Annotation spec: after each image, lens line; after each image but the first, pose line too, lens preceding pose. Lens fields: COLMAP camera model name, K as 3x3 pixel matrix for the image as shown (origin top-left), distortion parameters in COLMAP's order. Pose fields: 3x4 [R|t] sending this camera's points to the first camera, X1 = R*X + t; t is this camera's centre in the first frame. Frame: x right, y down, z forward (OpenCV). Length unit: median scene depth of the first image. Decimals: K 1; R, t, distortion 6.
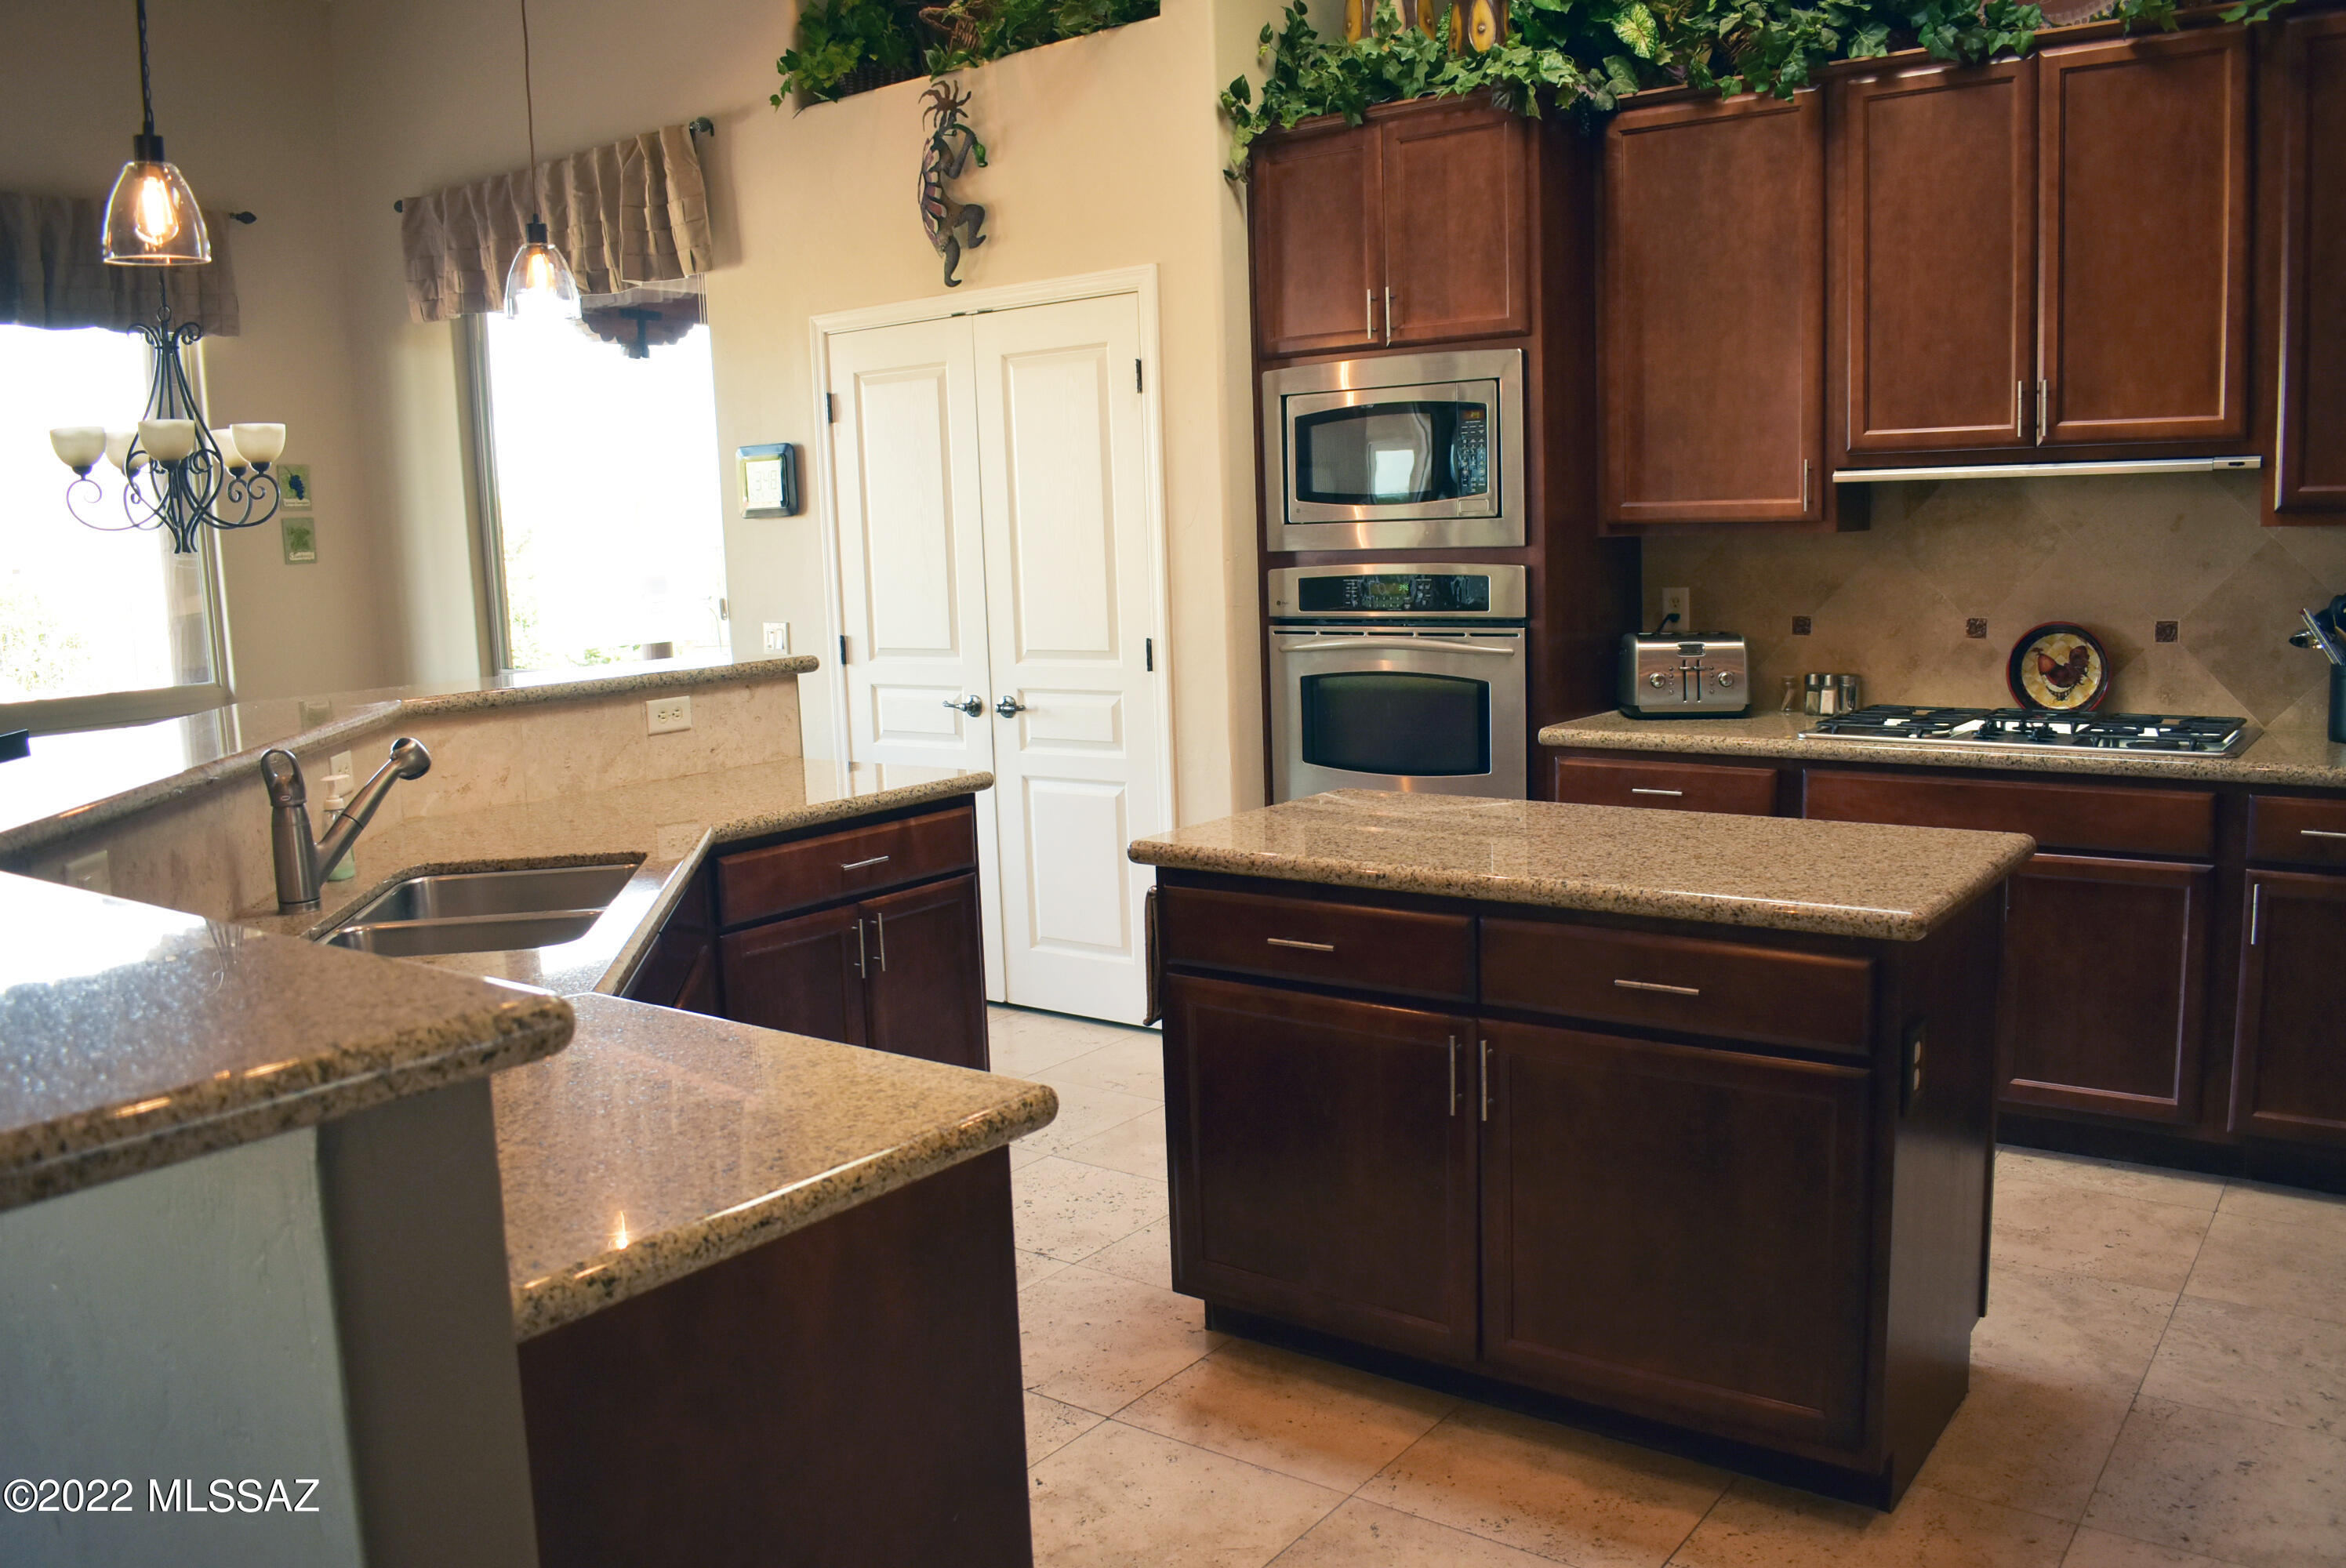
lens RADIAL K [[1839.3, 0, 1173.0], [0, 1839.3, 784.0], [0, 0, 1]] dist [-0.094341, -0.001896]
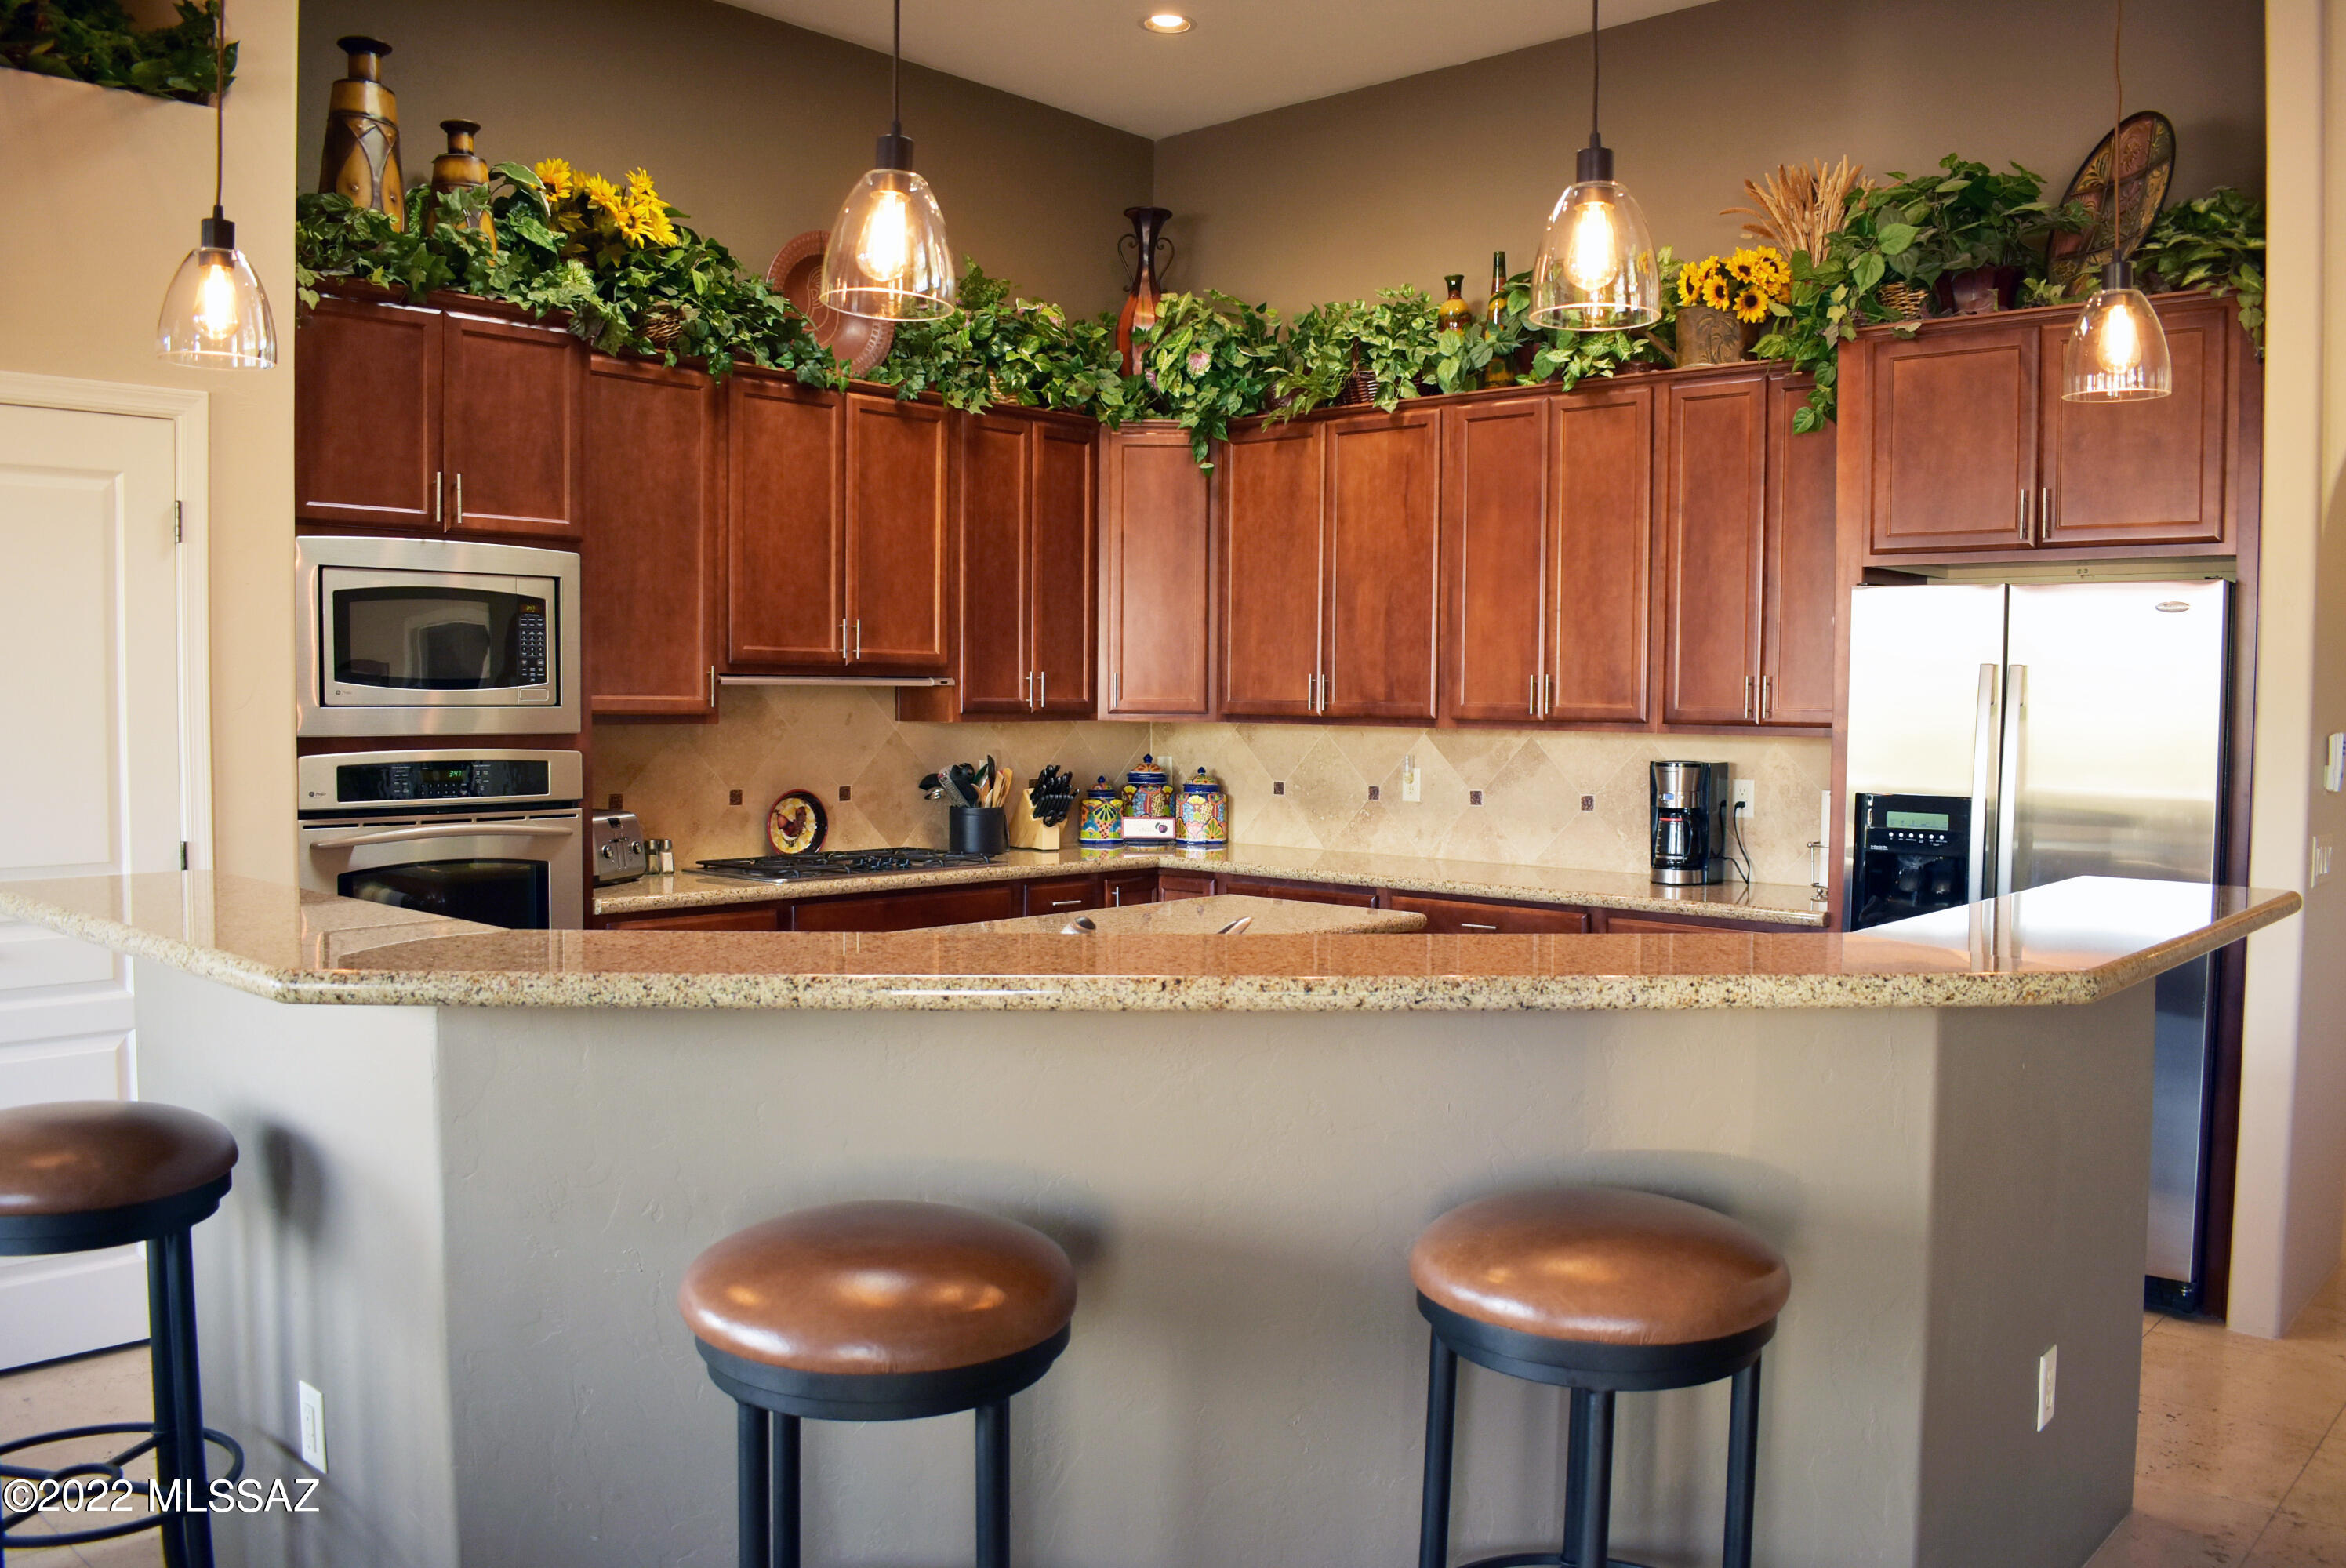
lens RADIAL K [[1839.3, 0, 1173.0], [0, 1839.3, 784.0], [0, 0, 1]] dist [-0.094341, -0.001896]
pose [[0.106841, -0.012715, 0.994195, -0.848765], [0.123991, 0.992283, -0.000635, -0.055820], [-0.986515, 0.123339, 0.107593, 0.541773]]
